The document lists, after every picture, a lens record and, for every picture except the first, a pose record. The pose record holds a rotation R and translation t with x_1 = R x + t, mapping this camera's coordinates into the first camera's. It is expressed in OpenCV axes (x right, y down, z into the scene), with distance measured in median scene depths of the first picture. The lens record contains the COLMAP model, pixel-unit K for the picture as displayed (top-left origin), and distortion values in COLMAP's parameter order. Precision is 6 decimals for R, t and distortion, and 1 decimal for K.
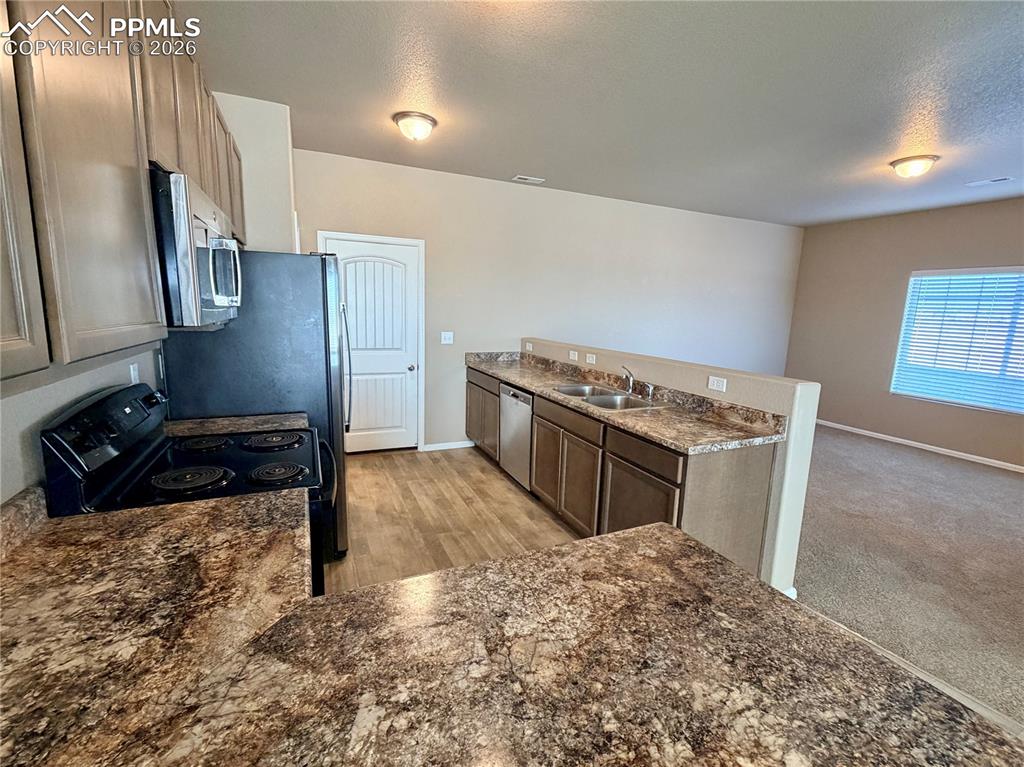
lens RADIAL K [[456.0, 0, 514.0], [0, 456.0, 382.9], [0, 0, 1]] dist [0.000288, 0.000038]
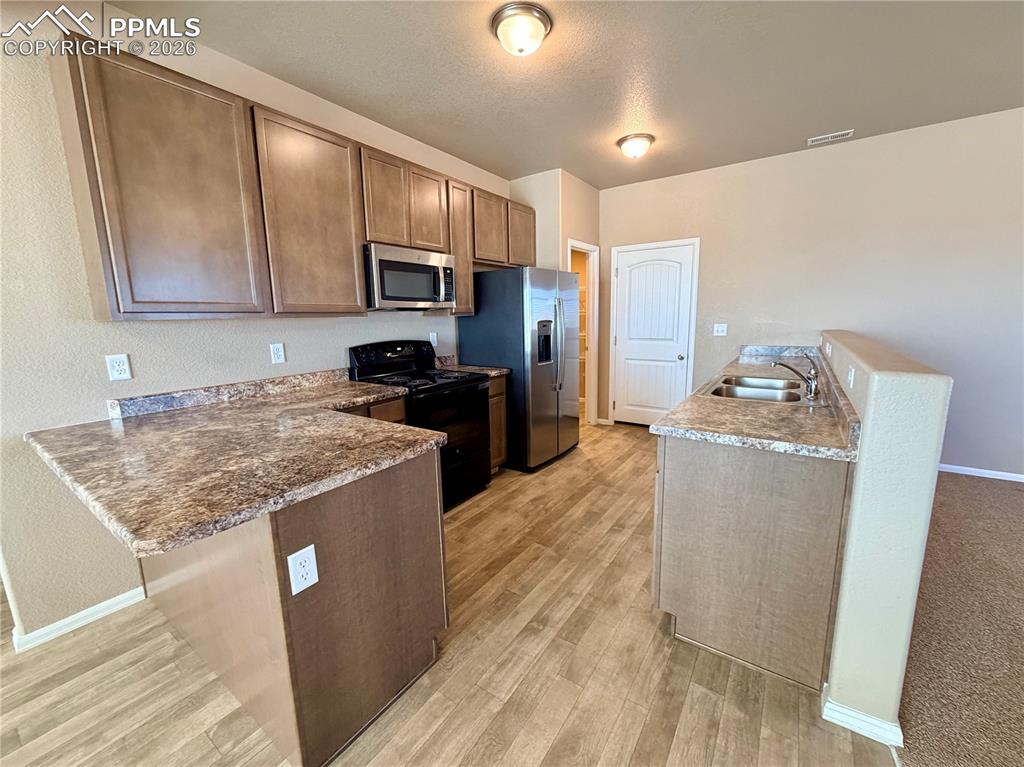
lens RADIAL K [[408.4, 0, 512.5], [0, 408.4, 380.7], [0, 0, 1]] dist [0.000394, -0.000741]
pose [[0.508884, 0.096685, -0.855388, 1.591589], [-0.108034, 0.992989, 0.047966, 0.076819], [0.854029, 0.068002, 0.515762, 0.582575]]
